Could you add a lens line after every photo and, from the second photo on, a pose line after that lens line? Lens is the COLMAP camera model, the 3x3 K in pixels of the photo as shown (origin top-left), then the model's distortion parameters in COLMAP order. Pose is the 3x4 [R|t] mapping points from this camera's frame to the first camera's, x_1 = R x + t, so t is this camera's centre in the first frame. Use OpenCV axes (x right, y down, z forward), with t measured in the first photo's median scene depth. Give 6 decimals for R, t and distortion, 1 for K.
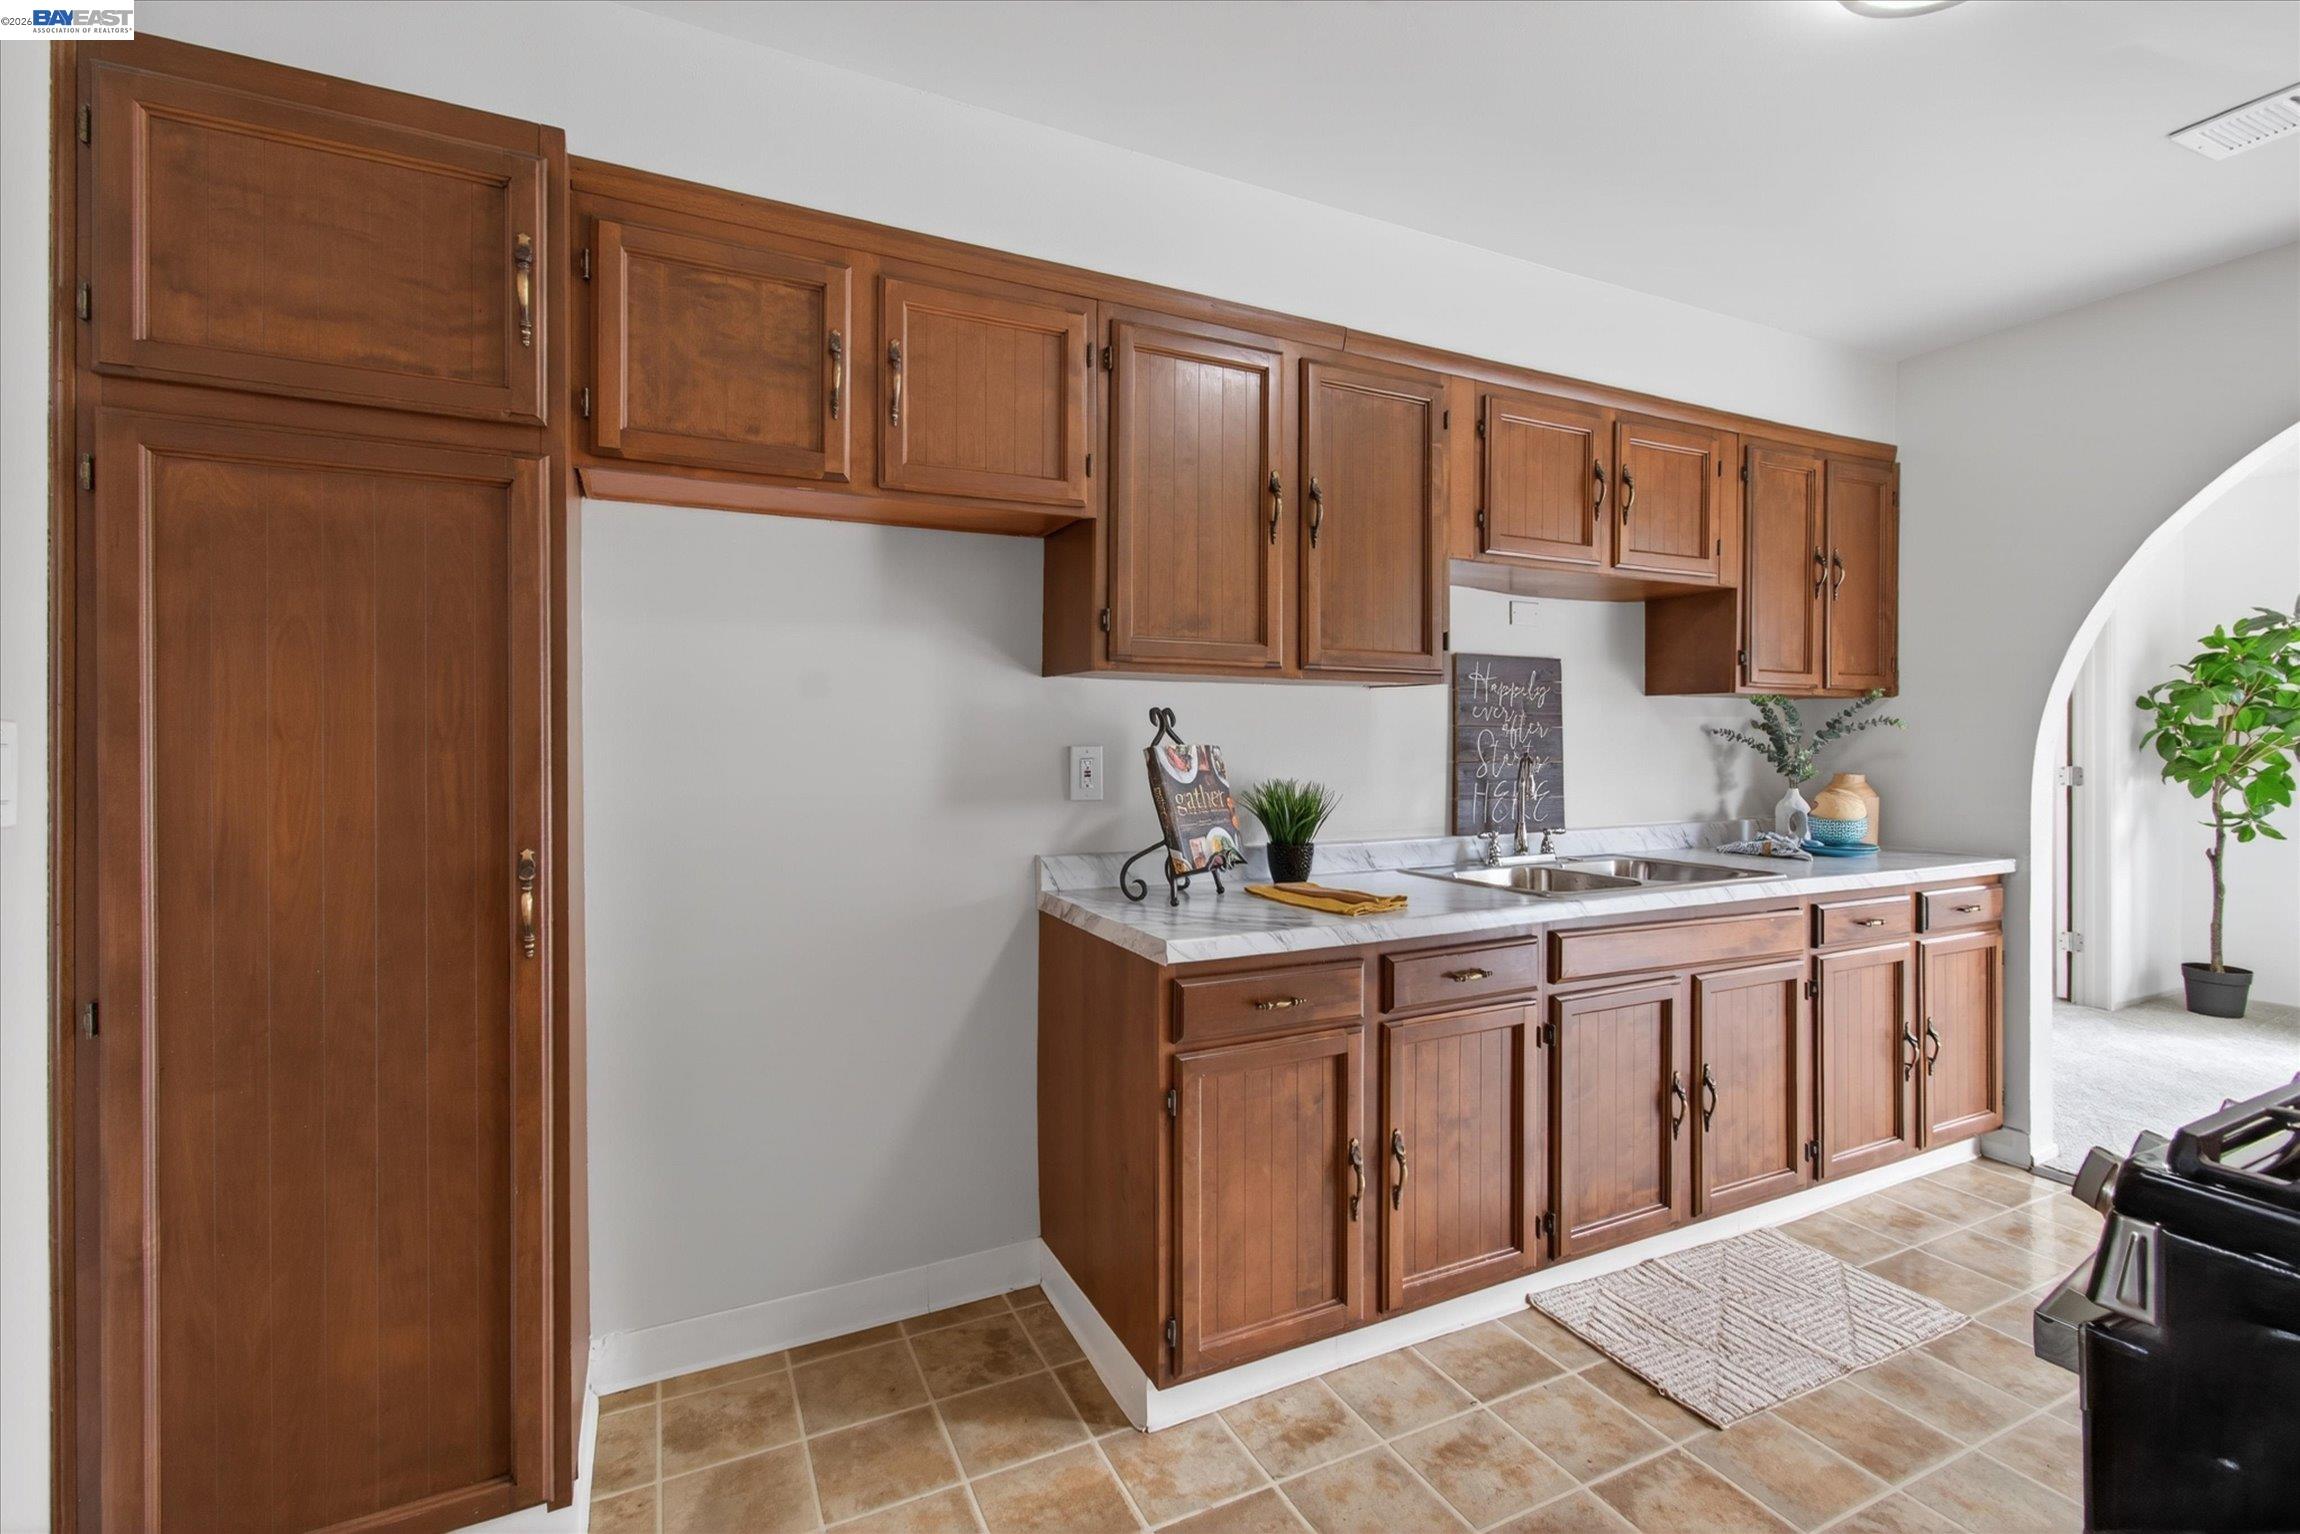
lens RADIAL K [[1028.5, 0, 1150.0], [0, 1028.5, 767.0], [0, 0, 1]] dist [-0.000533, 0.001073]
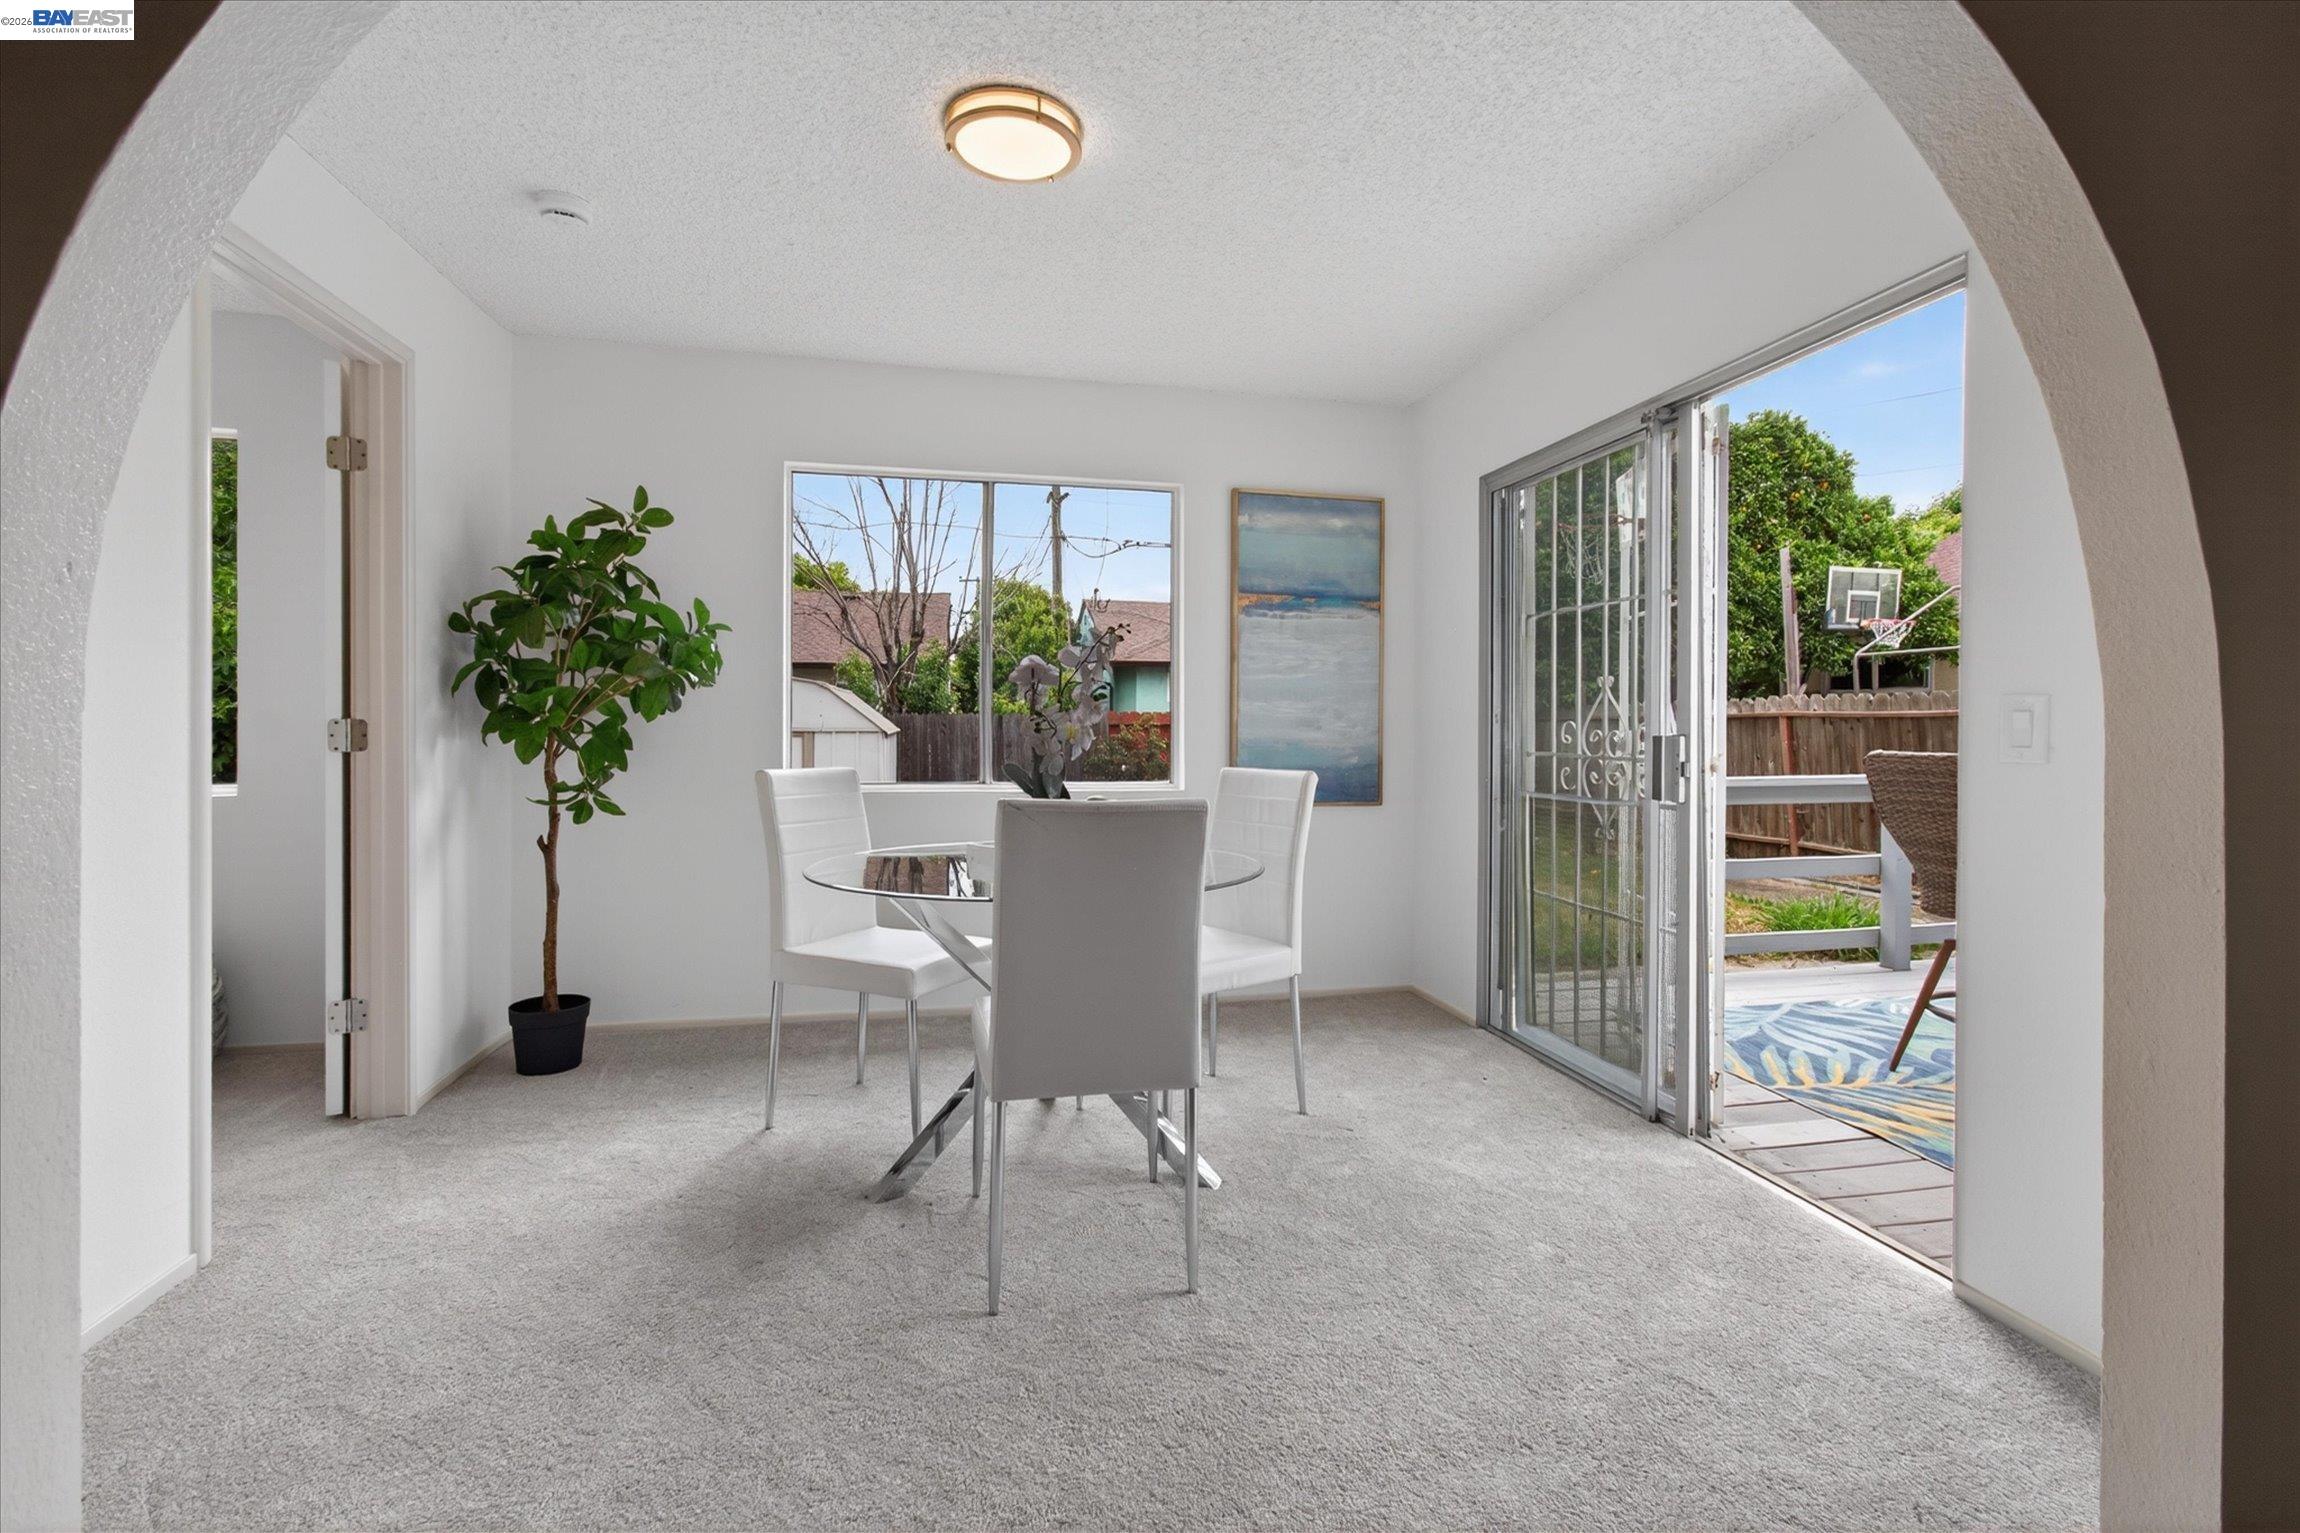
lens RADIAL K [[1056.3, 0, 1173.3], [0, 1056.3, 711.4], [0, 0, 1]] dist [0.016276, -0.000455]
pose [[0.233707, 0.014878, 0.972193, 0.431958], [0.016689, 0.999674, -0.019311, 0.015802], [-0.972164, 0.020738, 0.233383, 0.417388]]
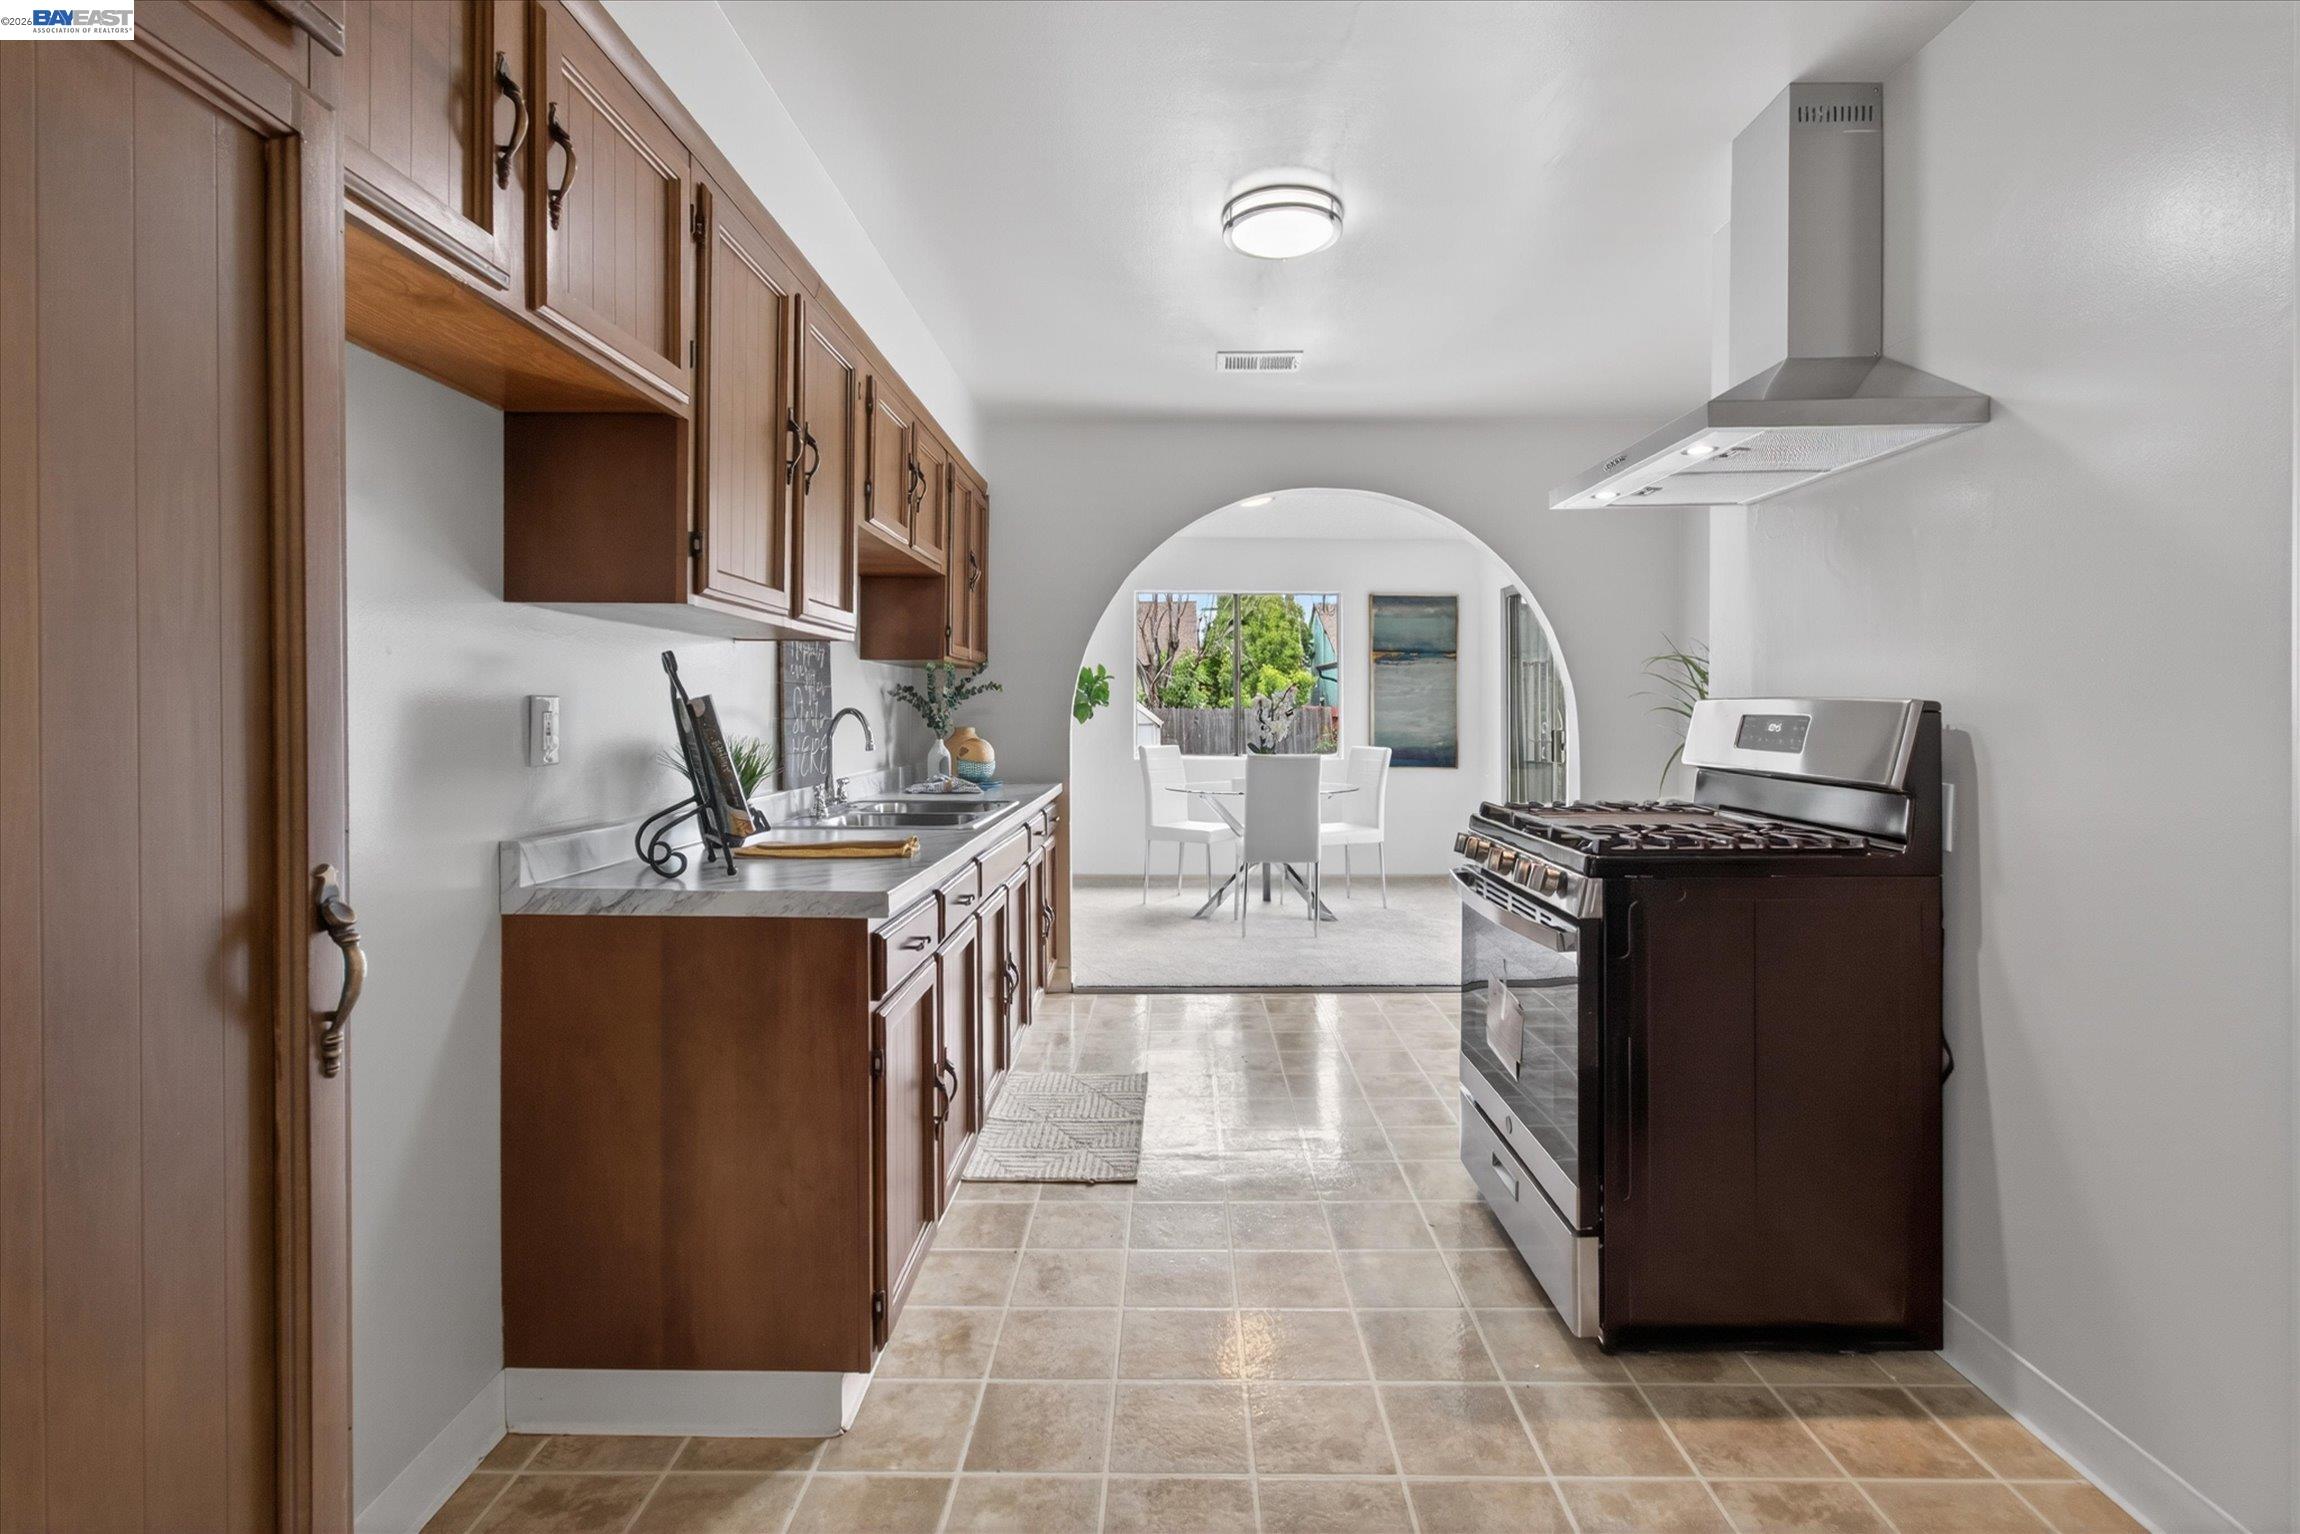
lens RADIAL K [[1056.3, 0, 1173.3], [0, 1056.3, 711.9], [0, 0, 1]] dist [0.016276, -0.000455]
pose [[0.445238, 0.002344, 0.895409, -0.295132], [0.020663, 0.999703, -0.012891, 0.006606], [-0.895174, 0.024241, 0.445058, 0.117265]]
